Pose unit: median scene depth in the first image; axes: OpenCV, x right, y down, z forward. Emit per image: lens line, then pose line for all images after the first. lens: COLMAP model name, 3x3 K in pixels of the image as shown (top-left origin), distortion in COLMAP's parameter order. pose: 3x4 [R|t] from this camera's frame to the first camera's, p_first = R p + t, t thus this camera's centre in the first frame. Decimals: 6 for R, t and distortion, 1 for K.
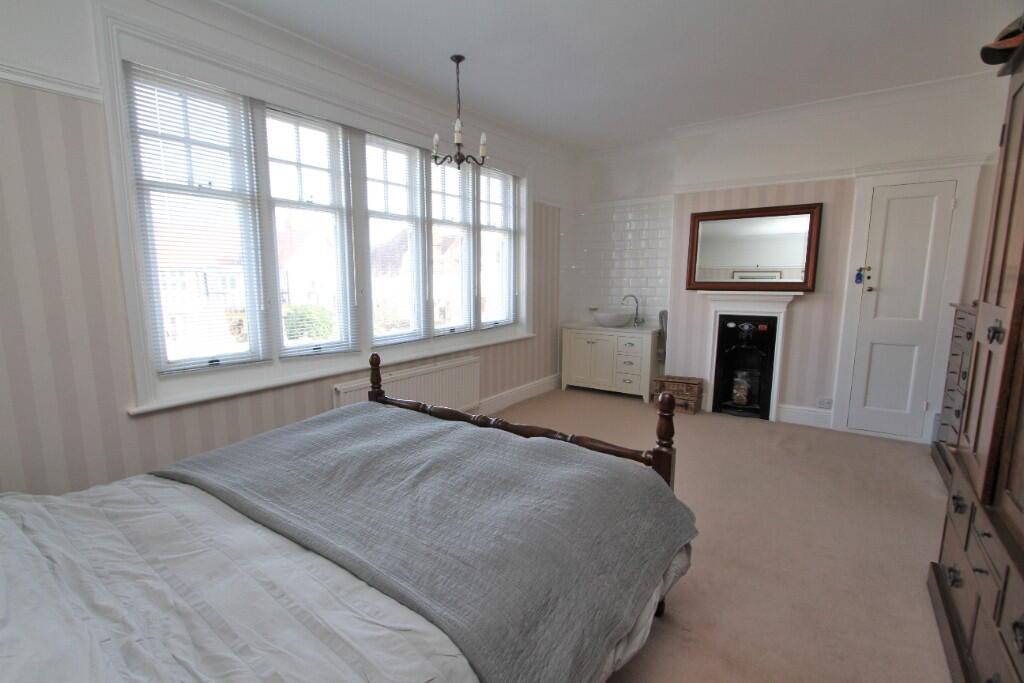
lens RADIAL K [[488.7, 0, 507.5], [0, 488.7, 350.7], [0, 0, 1]] dist [-0.000029, -0.000071]
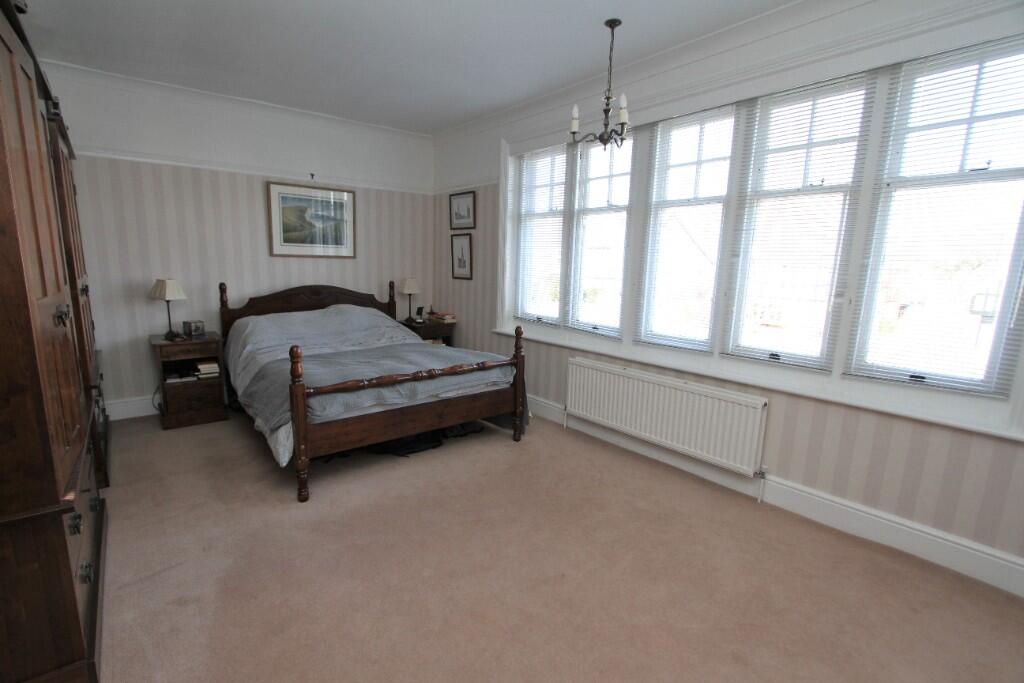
lens RADIAL K [[447.8, 0, 512.0], [0, 447.8, 341.5], [0, 0, 1]] dist [-0.000961, -0.000295]
pose [[-0.245670, 0.152953, -0.957210, 0.641517], [-0.175927, 0.964039, 0.199196, -0.138231], [0.953255, 0.217336, -0.209927, 0.919376]]
